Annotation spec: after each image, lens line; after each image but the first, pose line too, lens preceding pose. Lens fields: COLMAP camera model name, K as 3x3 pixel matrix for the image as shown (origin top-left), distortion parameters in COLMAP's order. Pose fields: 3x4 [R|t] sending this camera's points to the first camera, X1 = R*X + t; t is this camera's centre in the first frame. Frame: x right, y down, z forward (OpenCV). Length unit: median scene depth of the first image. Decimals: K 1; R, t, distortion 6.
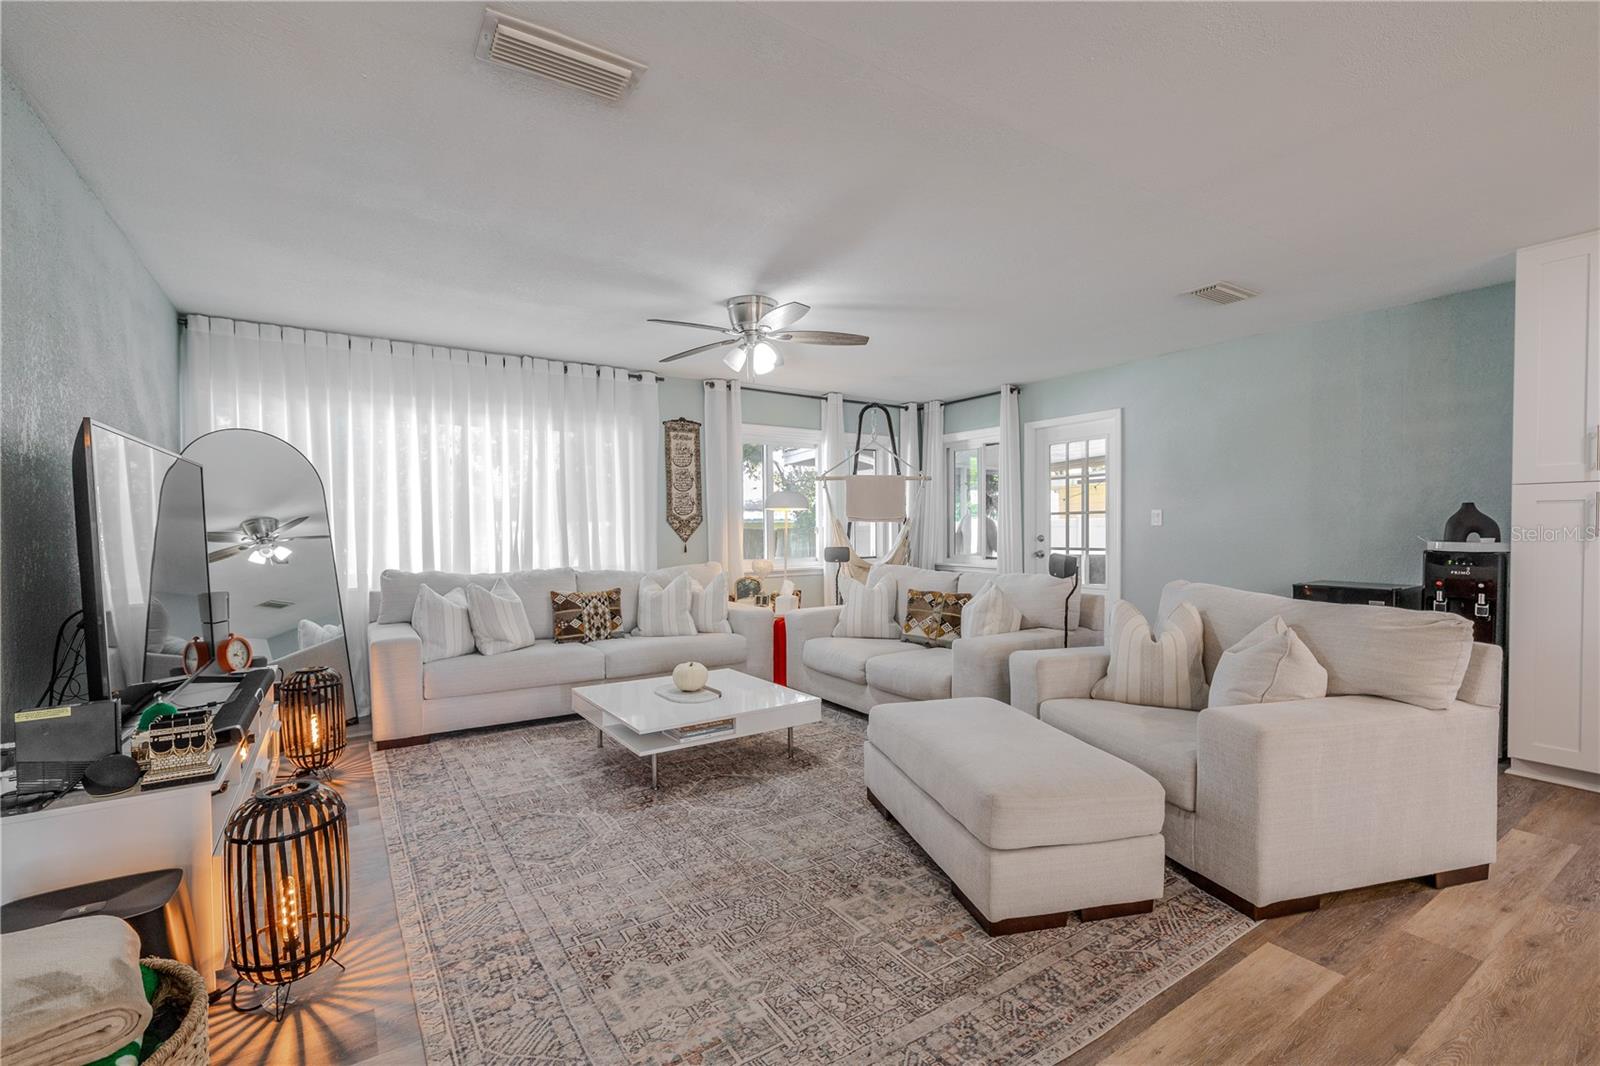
lens RADIAL K [[700.3, 0, 799.6], [0, 700.3, 535.3], [0, 0, 1]] dist [-0.000740, 0.001559]
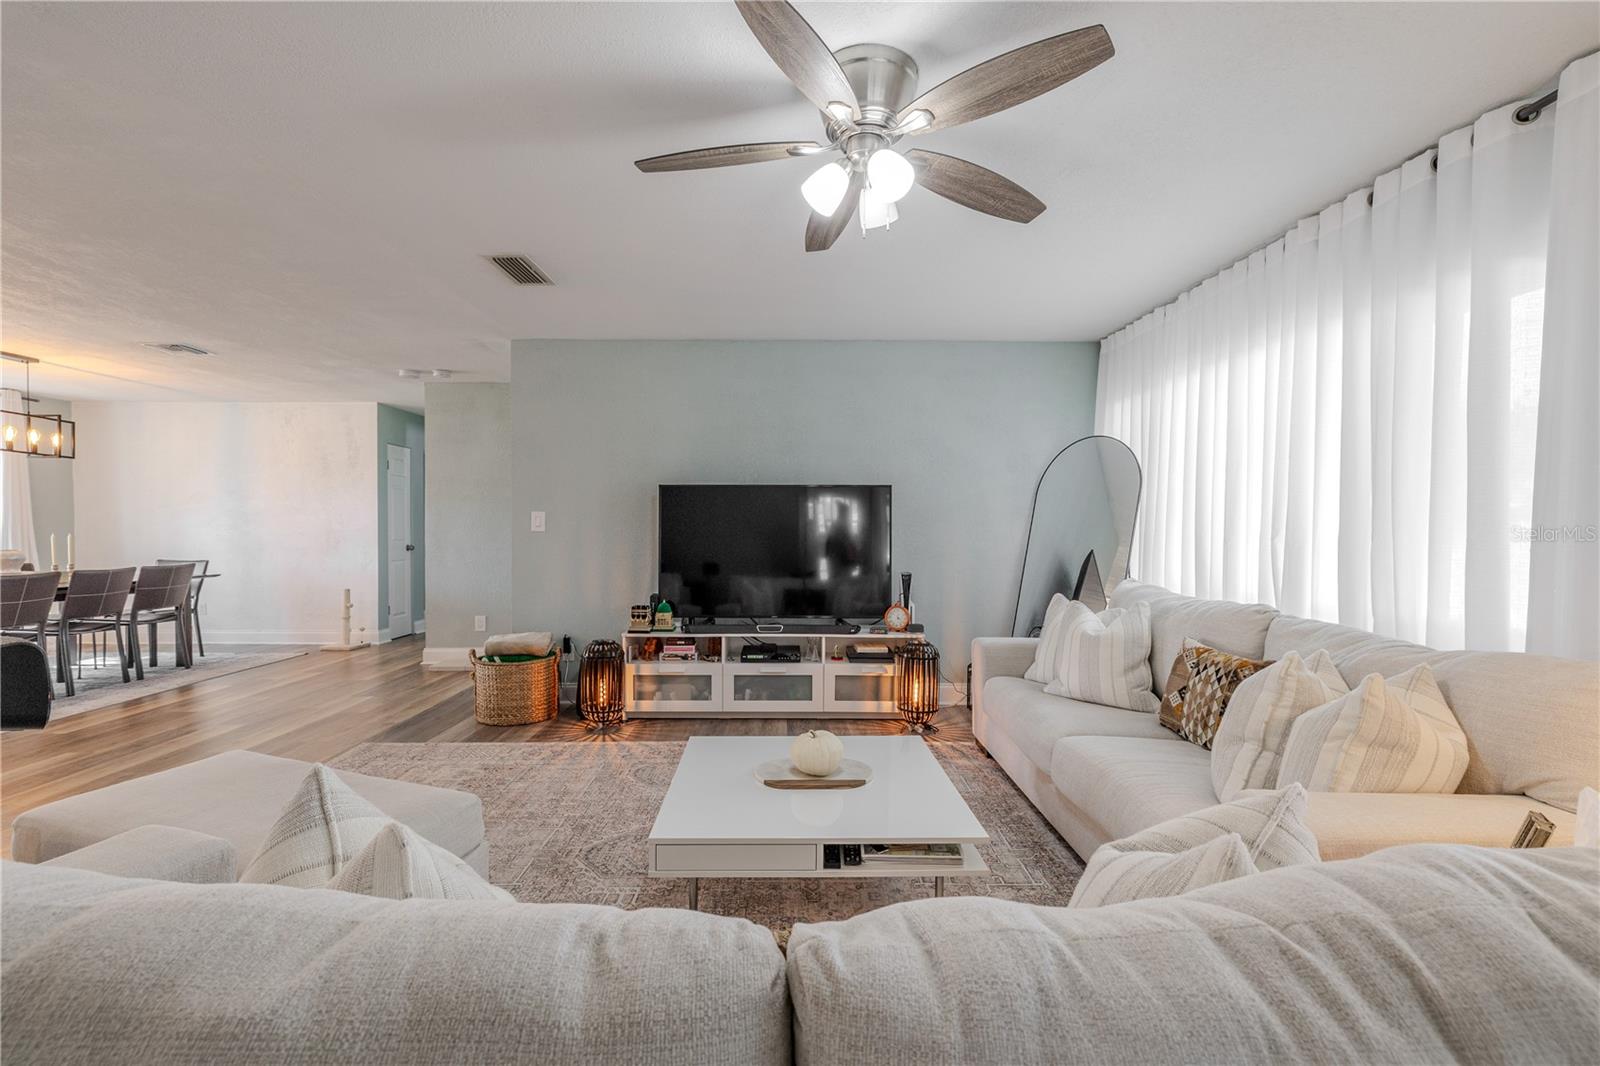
lens RADIAL K [[714.9, 0, 792.8], [0, 714.9, 537.6], [0, 0, 1]] dist [0.000051, 0.000867]
pose [[-0.554542, 0.018788, -0.831944, 0.327993], [-0.008320, 0.999570, 0.028120, -0.018249], [0.832114, 0.022516, -0.554147, 1.054771]]
